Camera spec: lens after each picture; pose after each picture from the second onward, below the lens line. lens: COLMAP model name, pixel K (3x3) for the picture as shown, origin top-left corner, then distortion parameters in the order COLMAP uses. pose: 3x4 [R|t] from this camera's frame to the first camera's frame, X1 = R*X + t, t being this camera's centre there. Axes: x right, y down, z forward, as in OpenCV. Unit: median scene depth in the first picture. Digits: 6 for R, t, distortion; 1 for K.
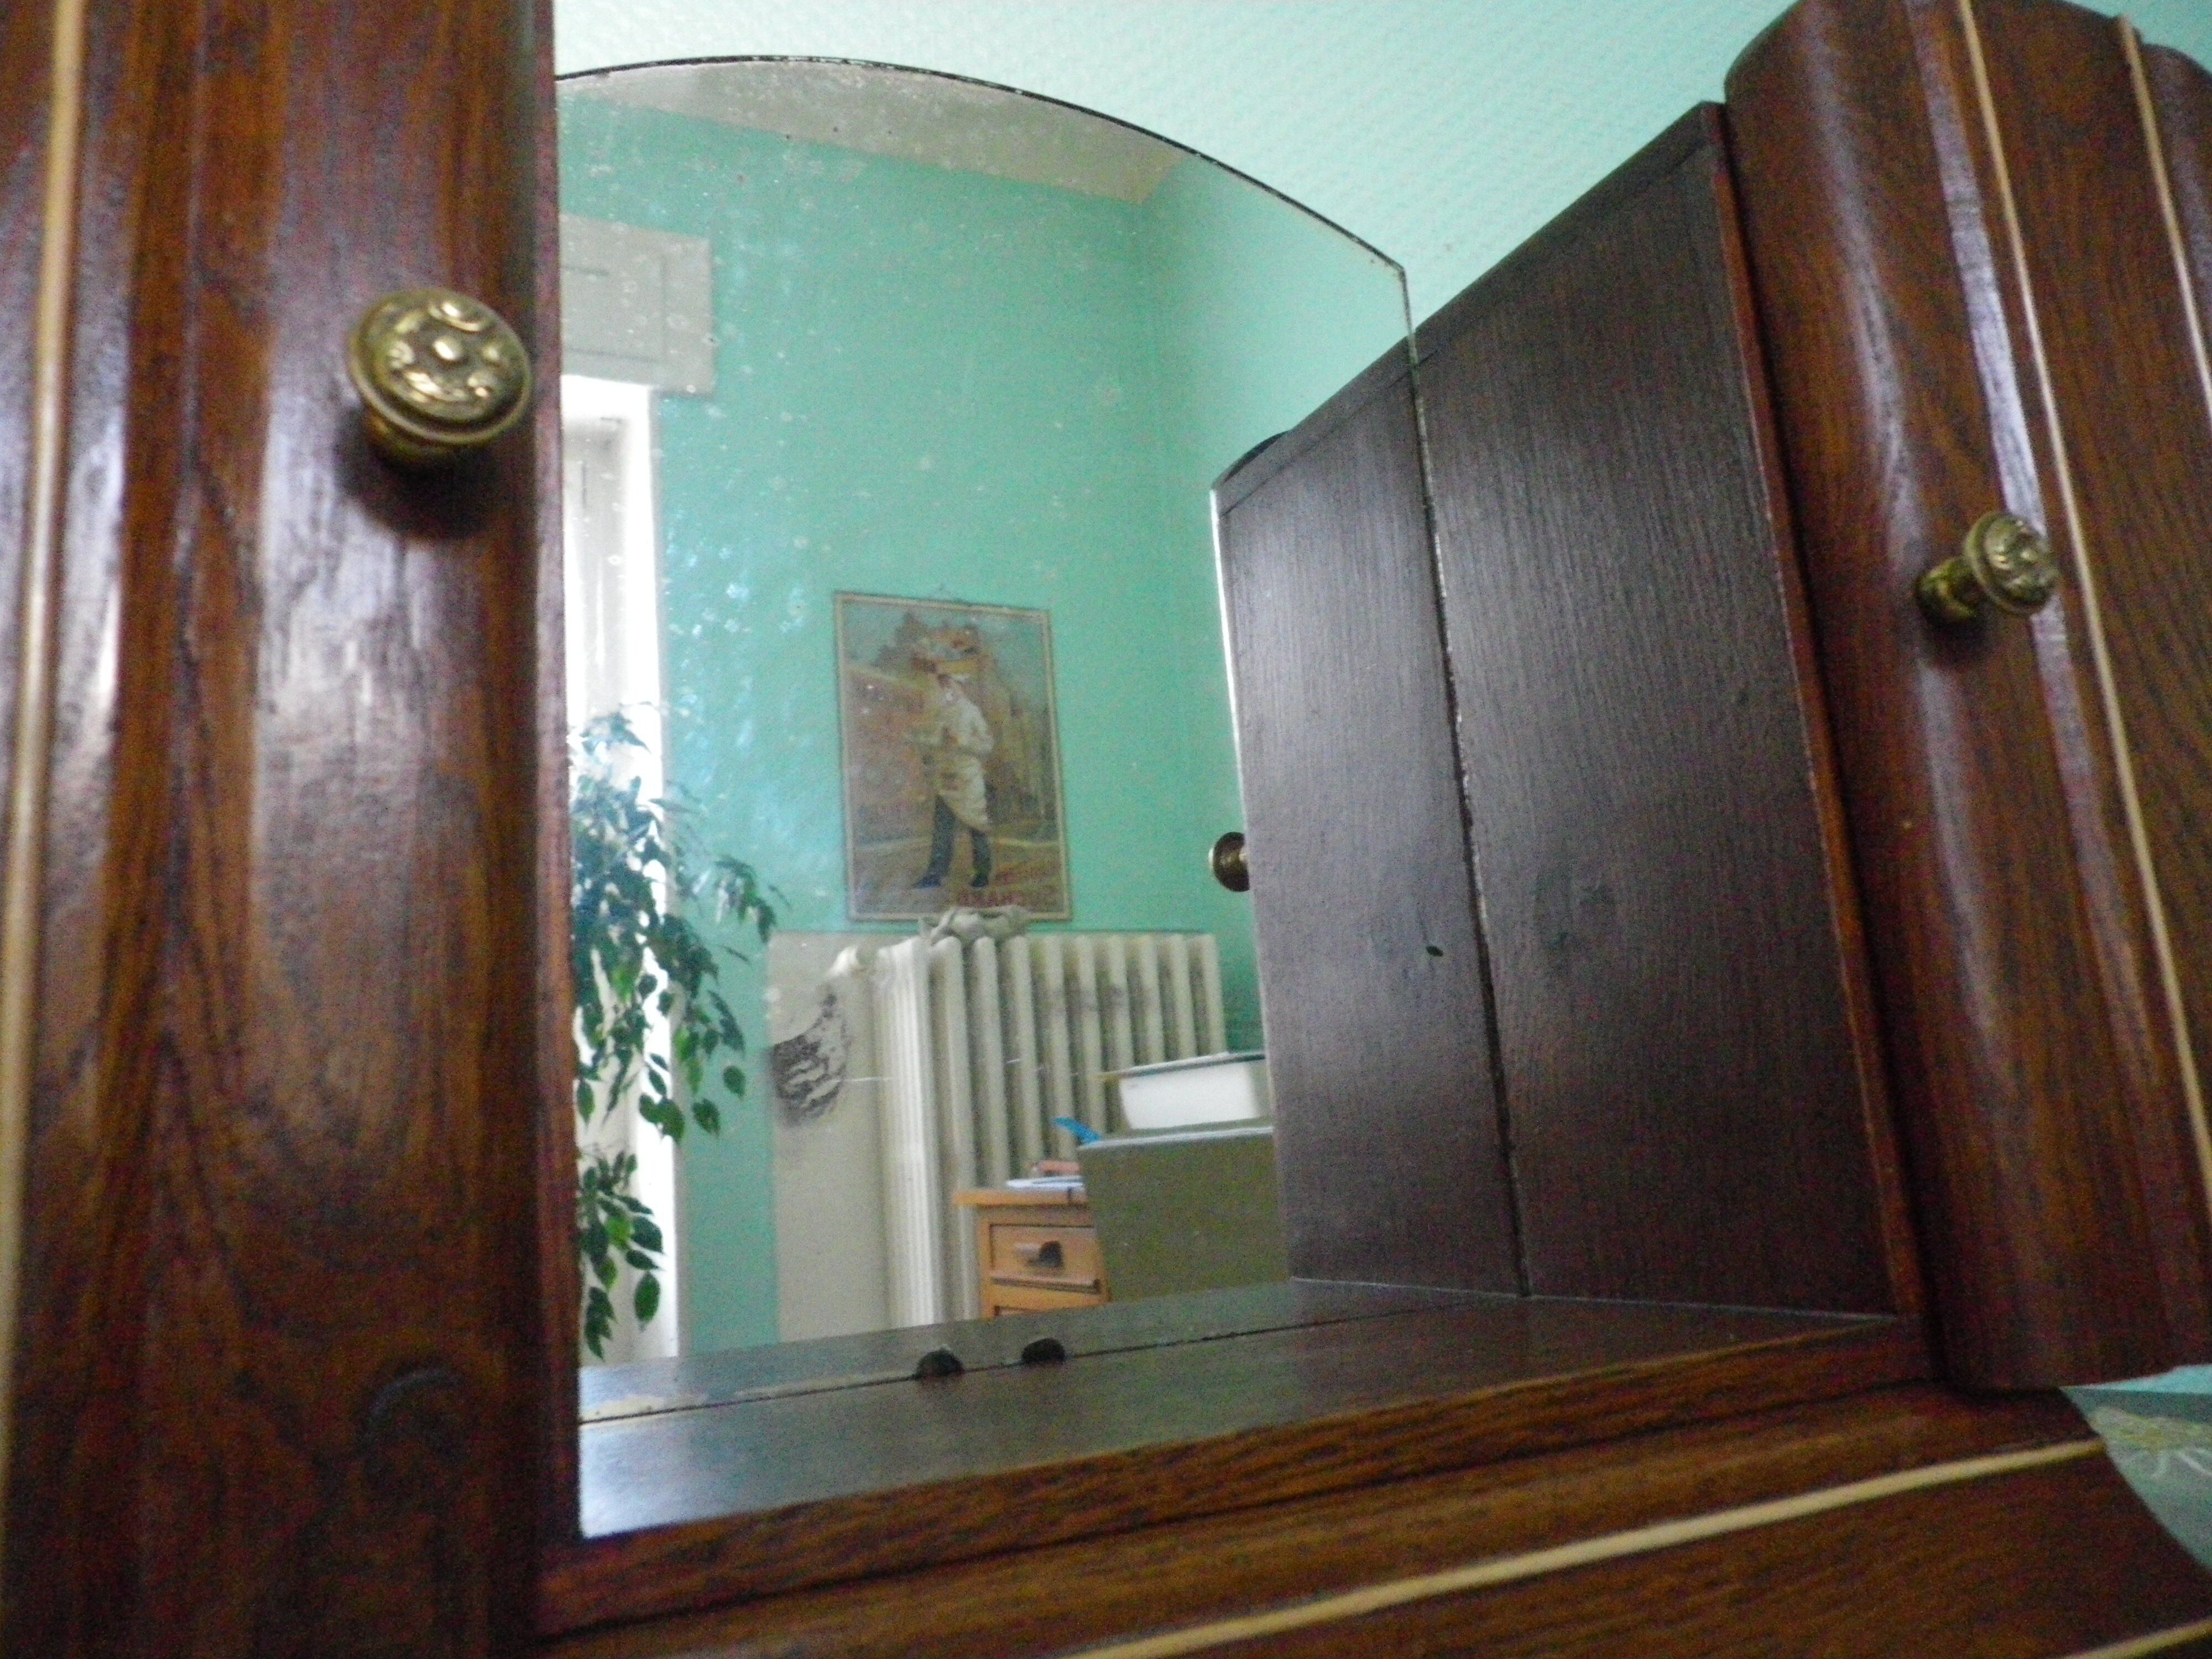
lens RADIAL K [[1714.8, 0, 1109.7], [0, 1714.8, 812.1], [0, 0, 1]] dist [-0.003142, 0.014198]
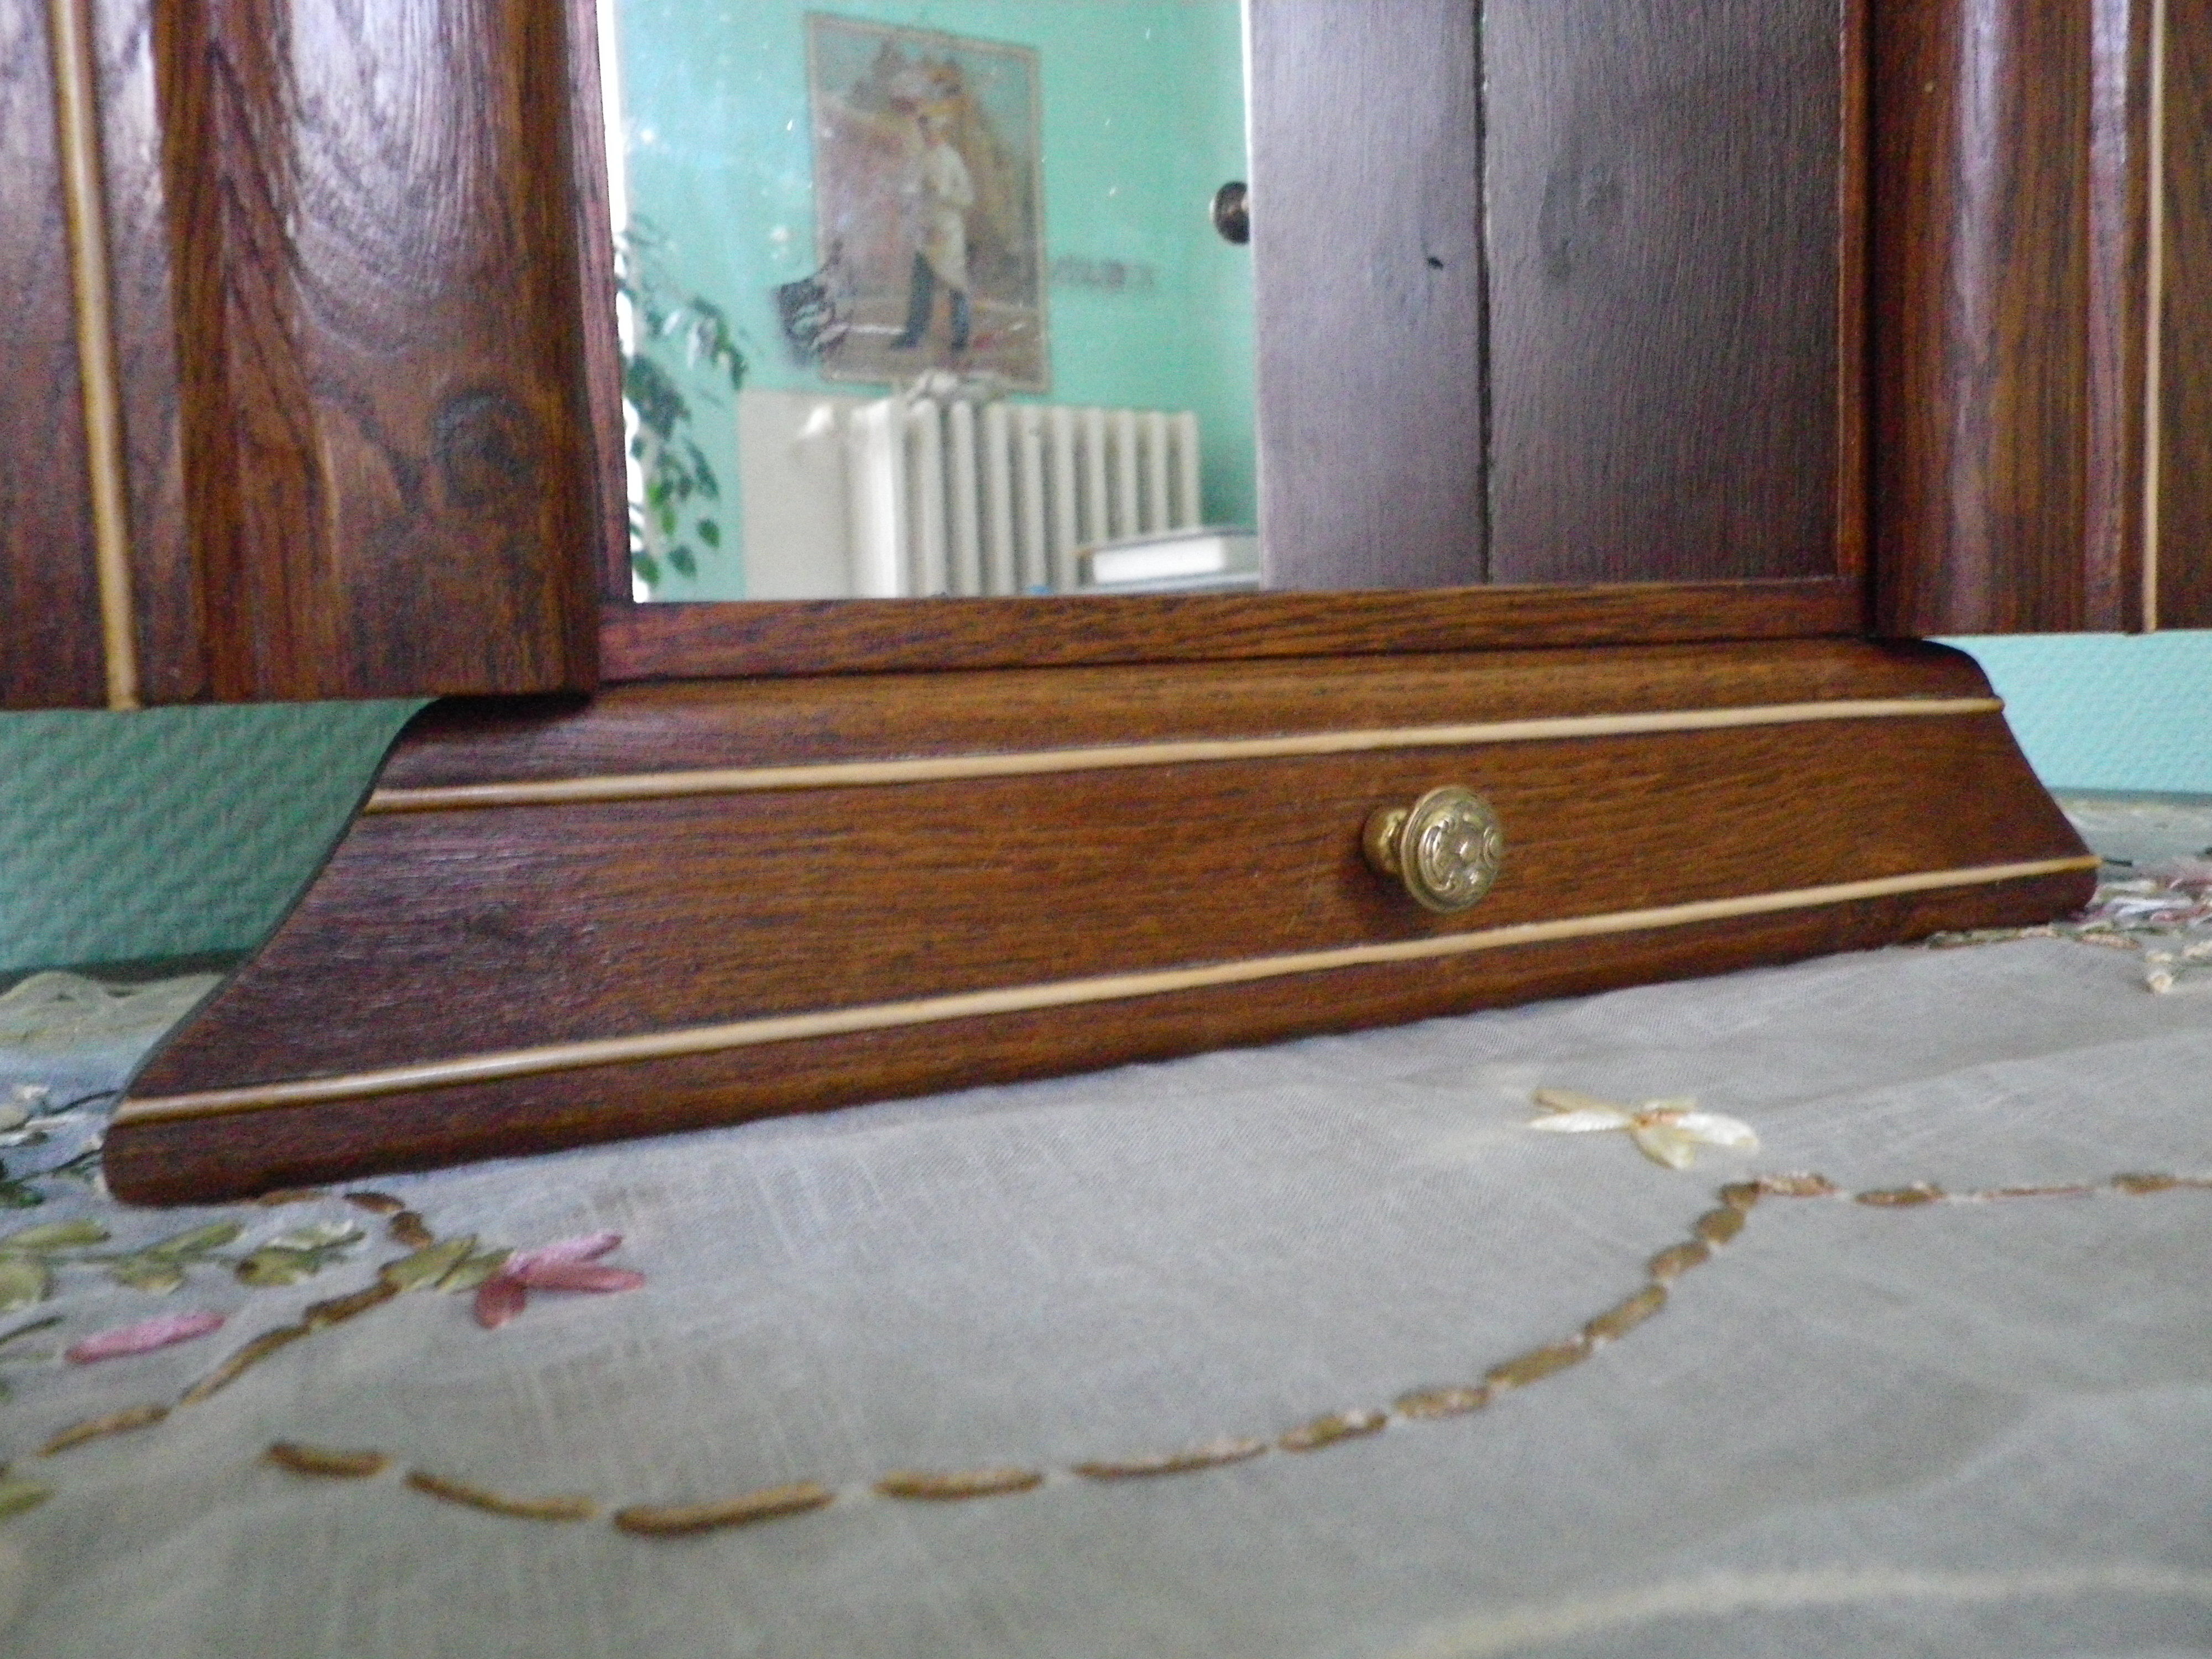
lens RADIAL K [[1714.8, 0, 1111.1], [0, 1714.8, 813.5], [0, 0, 1]] dist [-0.003142, 0.014198]
pose [[0.998867, 0.040802, 0.024479, -0.015115], [-0.046048, 0.958501, 0.281345, 0.152225], [-0.011984, -0.282154, 0.959294, -0.065791]]
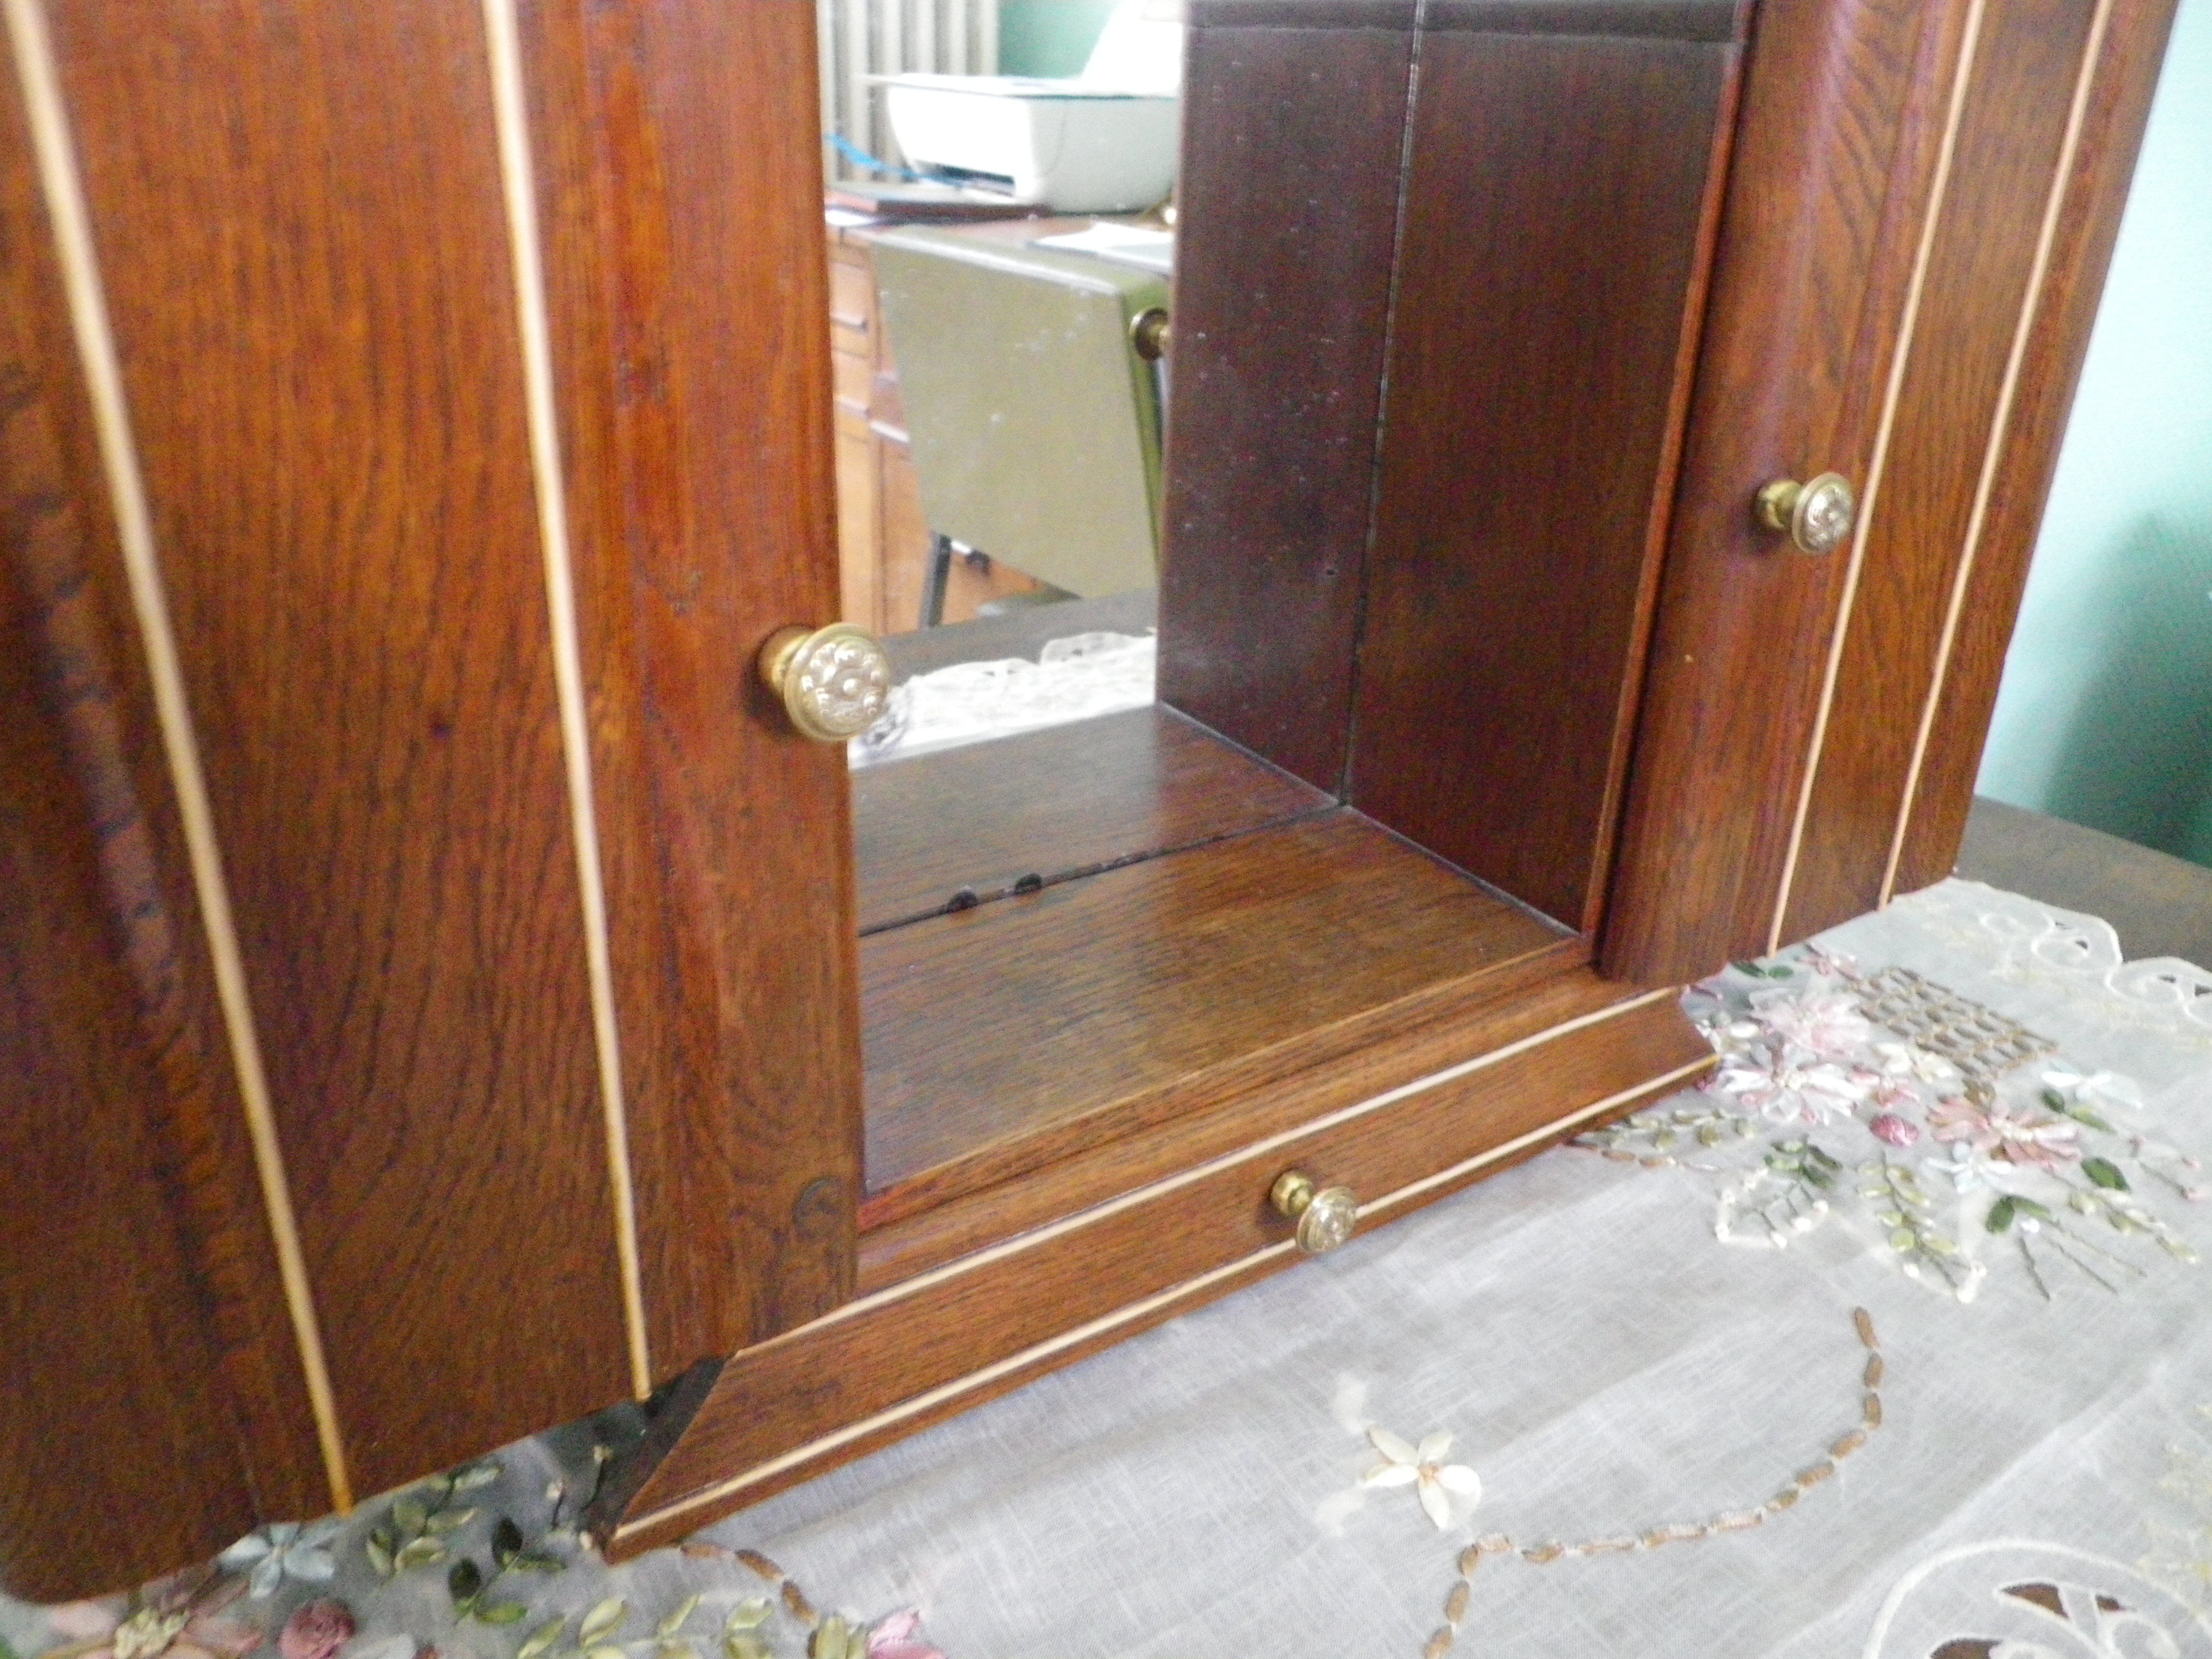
lens RADIAL K [[1714.8, 0, 1095.0], [0, 1714.8, 825.0], [0, 0, 1]] dist [-0.003142, 0.014198]
pose [[0.983779, 0.033395, 0.176249, -0.267524], [-0.131291, 0.803548, 0.580581, -0.644233], [-0.122236, -0.594303, 0.794898, -0.155843]]
